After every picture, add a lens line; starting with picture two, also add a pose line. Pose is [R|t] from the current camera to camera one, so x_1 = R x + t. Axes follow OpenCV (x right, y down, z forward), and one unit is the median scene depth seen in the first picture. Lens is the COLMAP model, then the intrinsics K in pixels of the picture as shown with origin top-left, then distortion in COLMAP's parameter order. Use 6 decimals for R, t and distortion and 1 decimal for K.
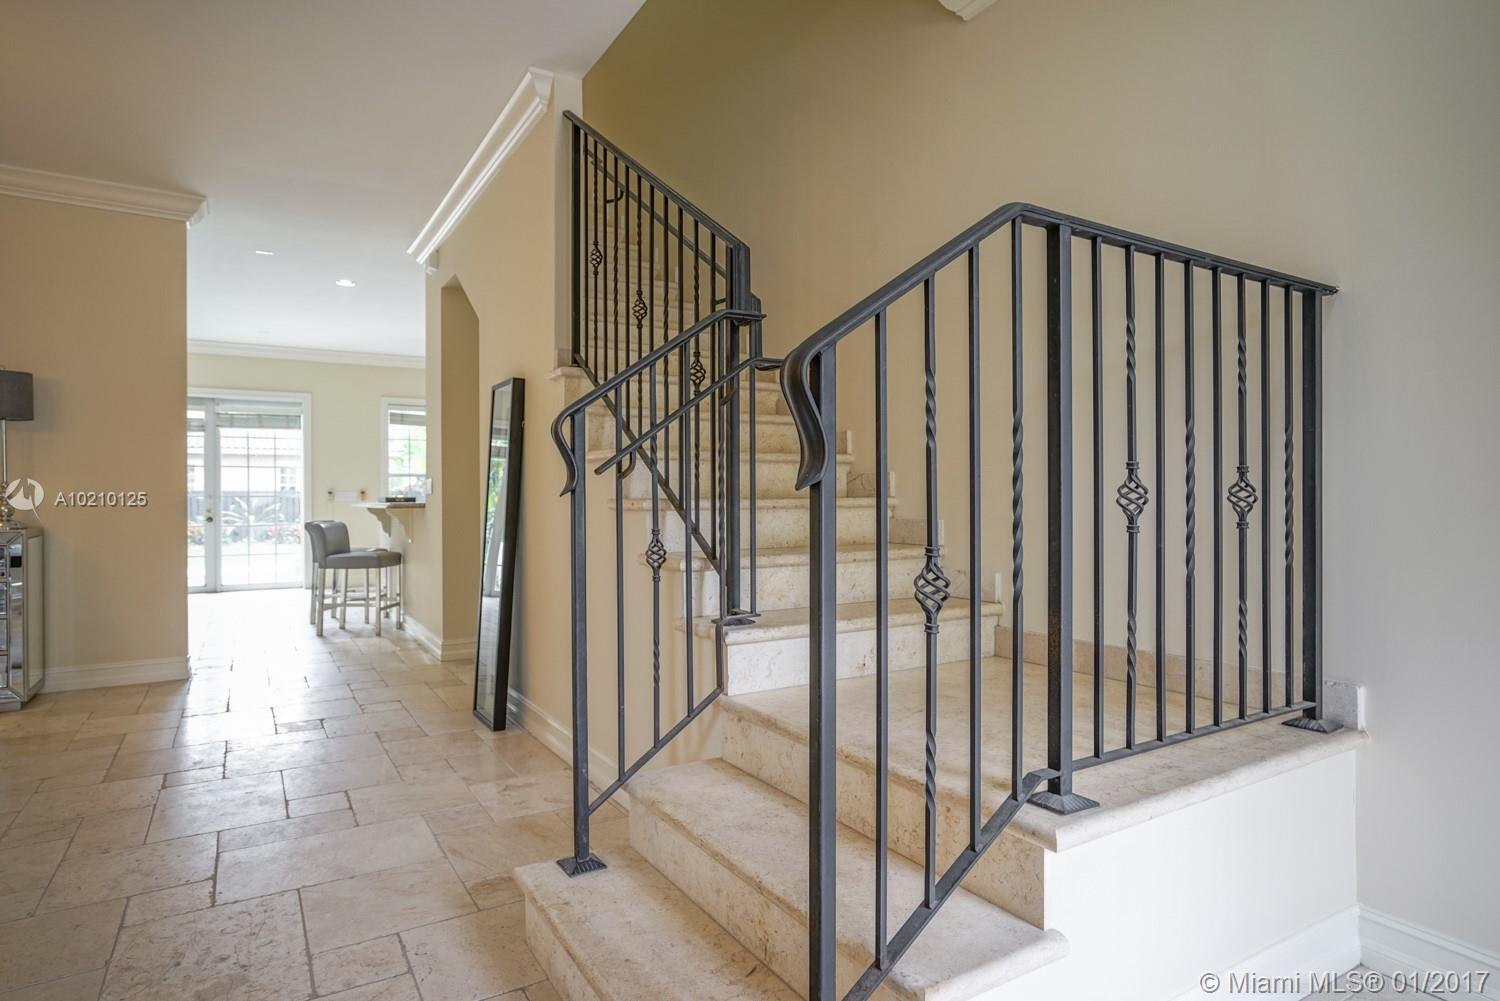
lens RADIAL K [[831.9, 0, 750.0], [0, 831.9, 500.5], [0, 0, 1]] dist [0.000582, 0.002041]
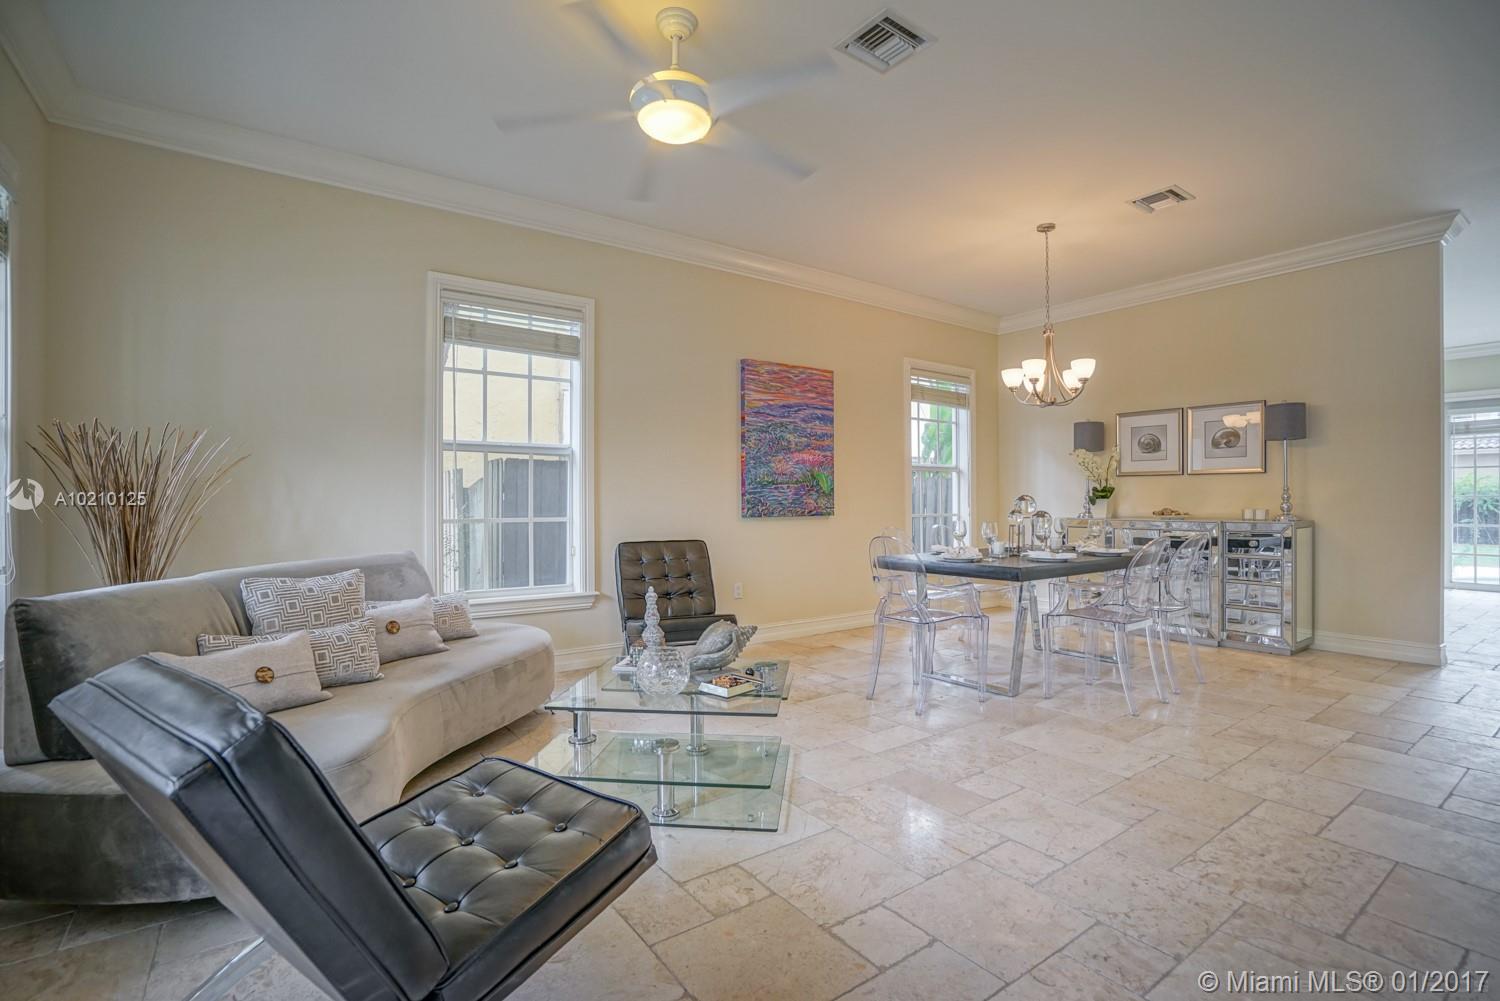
lens RADIAL K [[693.6, 0, 750.2], [0, 693.6, 499.2], [0, 0, 1]] dist [-0.051617, 0.020616]
pose [[0.073988, 0.002354, -0.997256, 0.173642], [-0.001956, 0.999996, 0.002215, -0.001393], [0.997257, 0.001787, 0.073992, 0.068279]]
